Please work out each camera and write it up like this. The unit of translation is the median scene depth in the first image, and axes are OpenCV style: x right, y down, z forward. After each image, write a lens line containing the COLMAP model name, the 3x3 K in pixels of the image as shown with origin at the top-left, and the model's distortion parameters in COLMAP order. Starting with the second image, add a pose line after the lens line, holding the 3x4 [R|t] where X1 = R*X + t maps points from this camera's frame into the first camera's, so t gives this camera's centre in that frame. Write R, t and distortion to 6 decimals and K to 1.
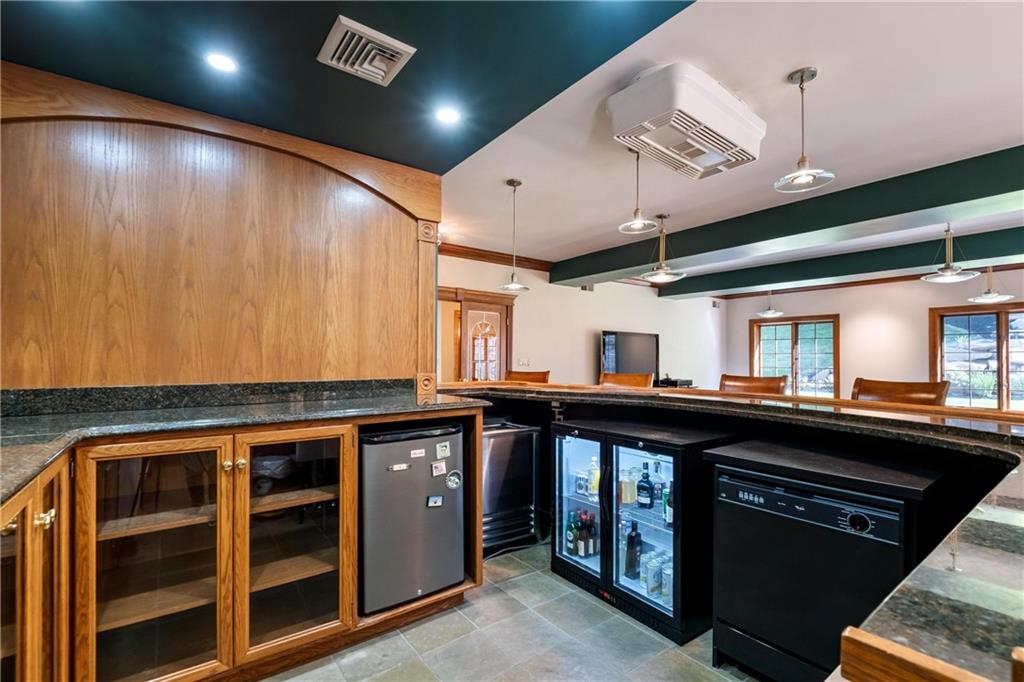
lens RADIAL K [[458.4, 0, 523.7], [0, 458.4, 360.1], [0, 0, 1]] dist [-0.001687, -0.002512]
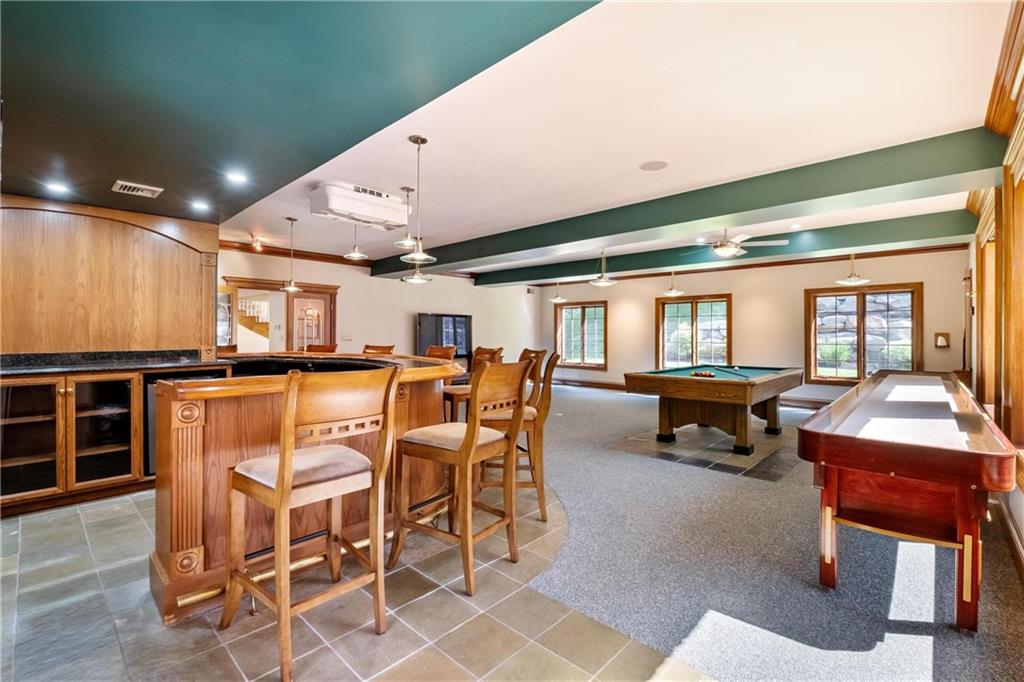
lens RADIAL K [[458.4, 0, 513.1], [0, 458.4, 337.0], [0, 0, 1]] dist [-0.001687, -0.002512]
pose [[0.987294, -0.005383, 0.158812, 0.695099], [0.004894, 0.999982, 0.003473, -0.005437], [-0.158828, -0.002651, 0.987303, -0.906880]]
